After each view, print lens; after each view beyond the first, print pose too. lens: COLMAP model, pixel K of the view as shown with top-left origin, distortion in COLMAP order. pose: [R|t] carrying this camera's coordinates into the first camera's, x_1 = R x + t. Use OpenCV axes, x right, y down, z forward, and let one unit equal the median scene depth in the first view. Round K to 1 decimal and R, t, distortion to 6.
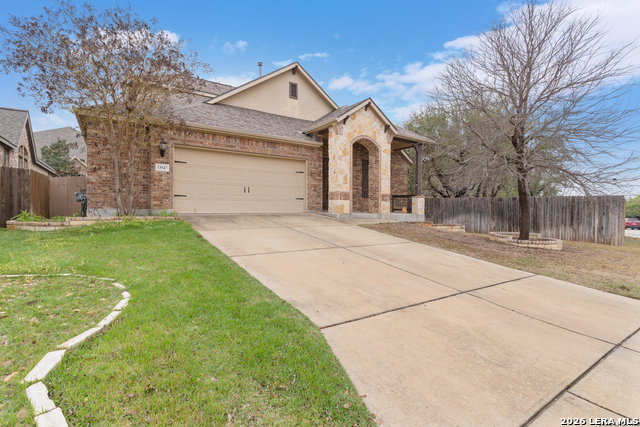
lens RADIAL K [[304.3, 0, 320.0], [0, 304.3, 213.5], [0, 0, 1]] dist [0.000030, 0.000037]
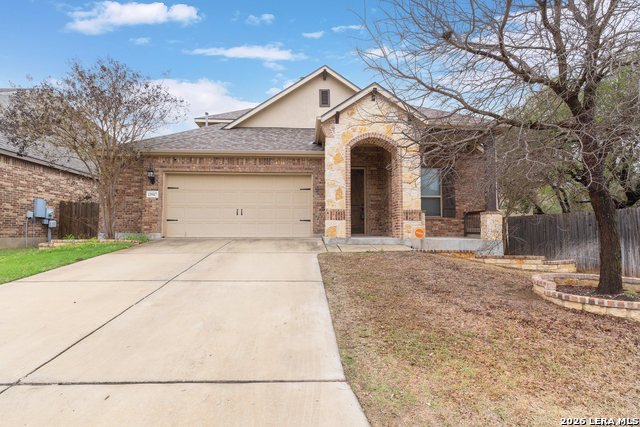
lens RADIAL K [[315.9, 0, 319.5], [0, 315.9, 218.0], [0, 0, 1]] dist [0.000995, -0.000047]
pose [[0.853471, -0.032671, -0.520116, 0.451911], [-0.004081, 0.997583, -0.069360, 0.005509], [0.521125, 0.061319, 0.851275, 0.296581]]
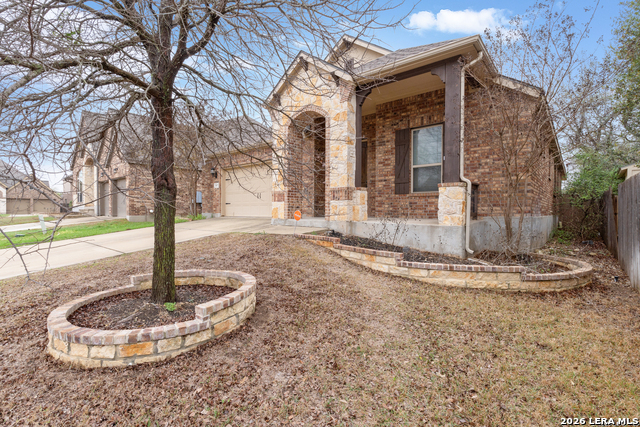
lens RADIAL K [[304.3, 0, 320.0], [0, 304.3, 213.5], [0, 0, 1]] dist [0.000030, 0.000037]
pose [[0.270808, 0.001516, -0.962632, 0.859105], [-0.015381, 0.999878, -0.002752, -0.012796], [0.962510, 0.015552, 0.270798, 0.881793]]
